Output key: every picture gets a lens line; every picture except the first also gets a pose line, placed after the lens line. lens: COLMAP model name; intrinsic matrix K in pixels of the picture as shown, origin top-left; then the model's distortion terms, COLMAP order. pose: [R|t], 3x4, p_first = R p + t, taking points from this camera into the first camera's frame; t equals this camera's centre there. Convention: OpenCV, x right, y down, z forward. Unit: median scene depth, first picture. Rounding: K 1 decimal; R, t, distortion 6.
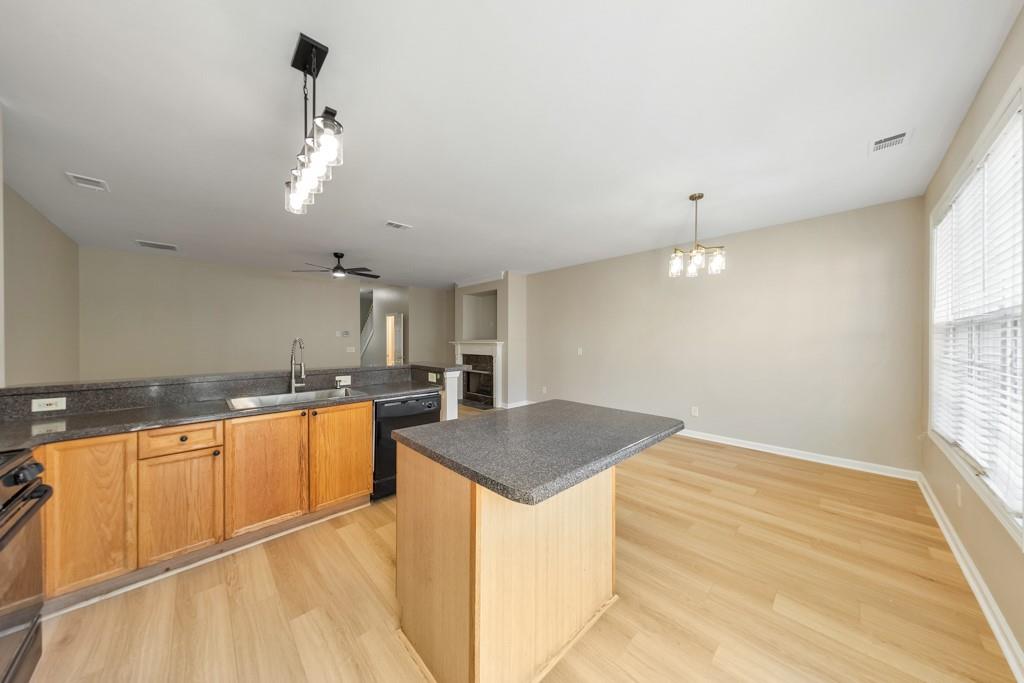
lens RADIAL K [[324.5, 0, 520.7], [0, 324.5, 341.0], [0, 0, 1]] dist [0.010217, -0.000921]
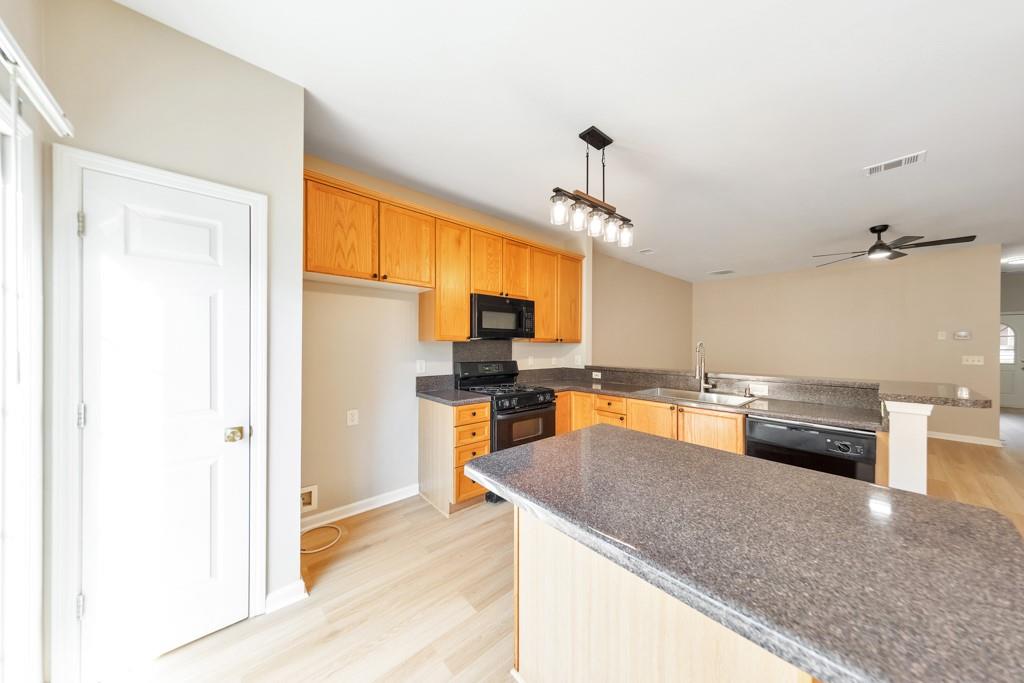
lens RADIAL K [[324.5, 0, 514.3], [0, 324.5, 346.3], [0, 0, 1]] dist [0.010217, -0.000921]
pose [[-0.060474, 0.007729, -0.998140, 0.377837], [-0.005498, 0.999952, 0.008076, -0.000788], [0.998155, 0.005976, -0.060428, 0.372360]]
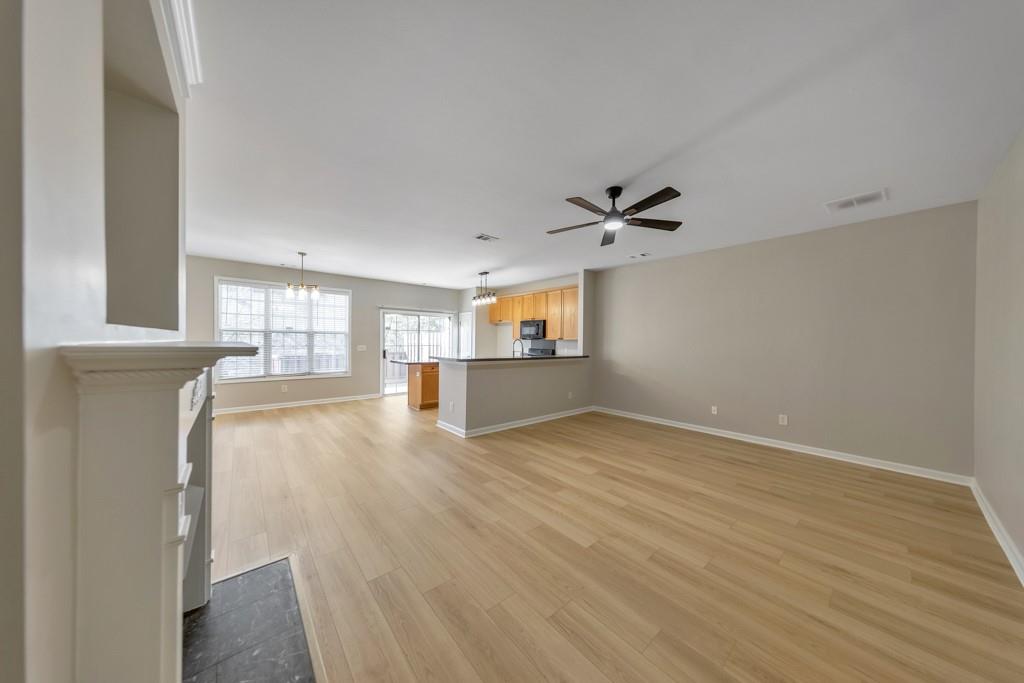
lens RADIAL K [[324.5, 0, 518.2], [0, 324.5, 342.4], [0, 0, 1]] dist [0.010217, -0.000921]
pose [[-0.997184, -0.009605, 0.074372, -0.708203], [-0.009193, 0.999940, 0.005891, 0.001022], [-0.074425, 0.005191, -0.997213, 2.592864]]
